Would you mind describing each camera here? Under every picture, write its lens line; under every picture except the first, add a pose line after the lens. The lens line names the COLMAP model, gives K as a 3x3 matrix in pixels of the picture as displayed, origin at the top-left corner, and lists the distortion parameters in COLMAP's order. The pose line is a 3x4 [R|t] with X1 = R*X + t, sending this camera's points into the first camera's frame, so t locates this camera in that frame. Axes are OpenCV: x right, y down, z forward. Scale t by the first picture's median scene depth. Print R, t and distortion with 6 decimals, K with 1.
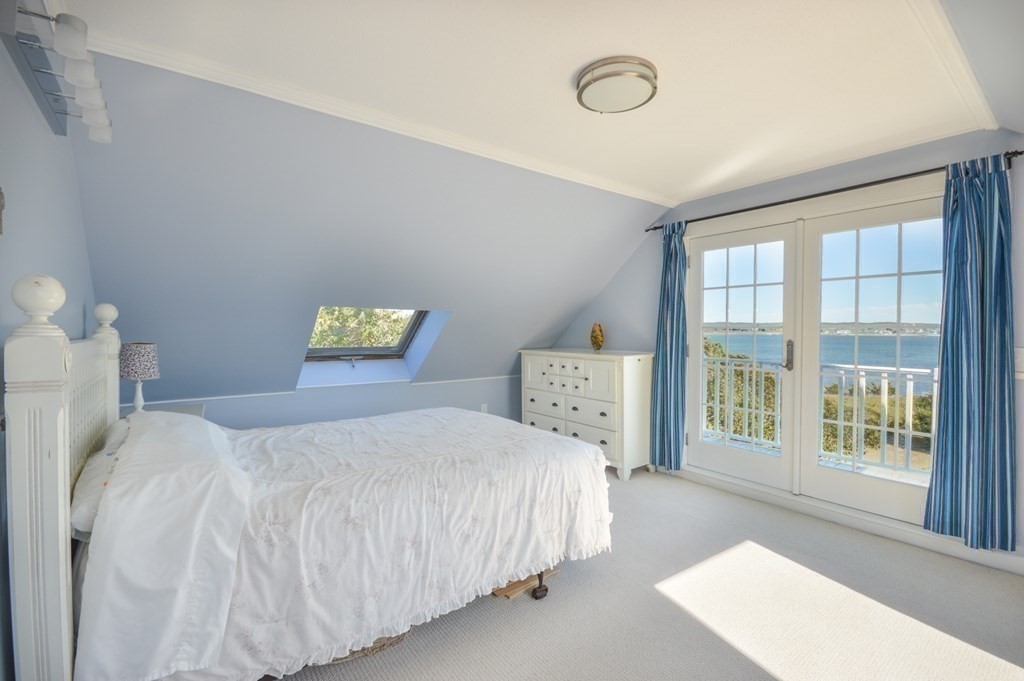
lens RADIAL K [[458.2, 0, 491.1], [0, 458.2, 339.4], [0, 0, 1]] dist [-0.008611, -0.004818]
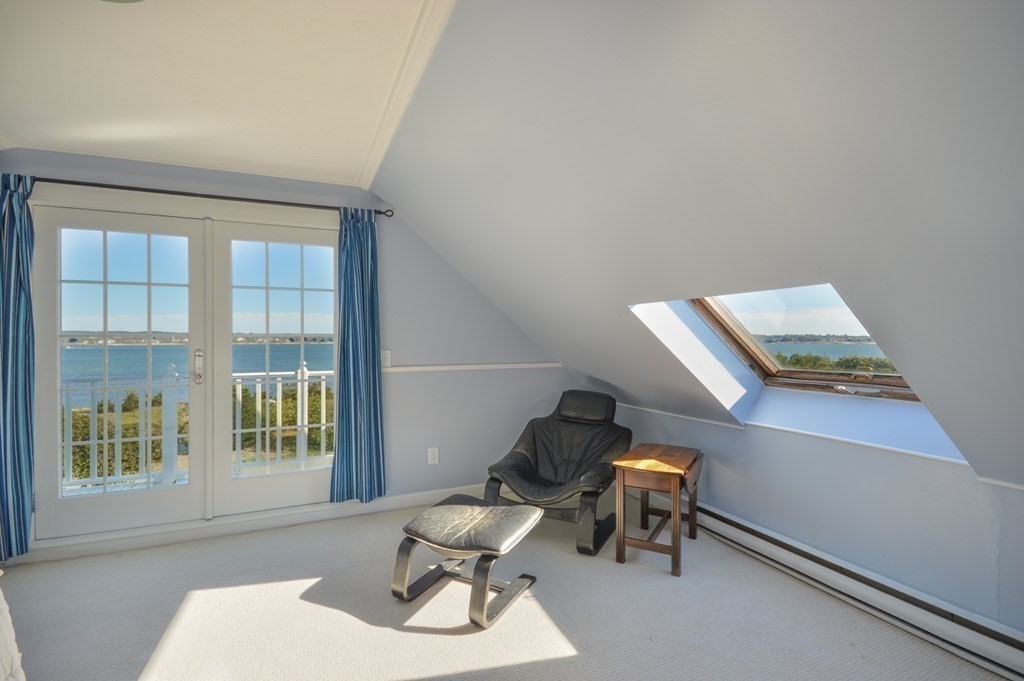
lens RADIAL K [[474.8, 0, 520.1], [0, 474.8, 338.9], [0, 0, 1]] dist [-0.000366, -0.003747]
pose [[0.174933, -0.004026, 0.984572, -0.161757], [0.025430, 0.999677, -0.000430, -0.003754], [-0.984252, 0.025112, 0.174979, 0.222174]]
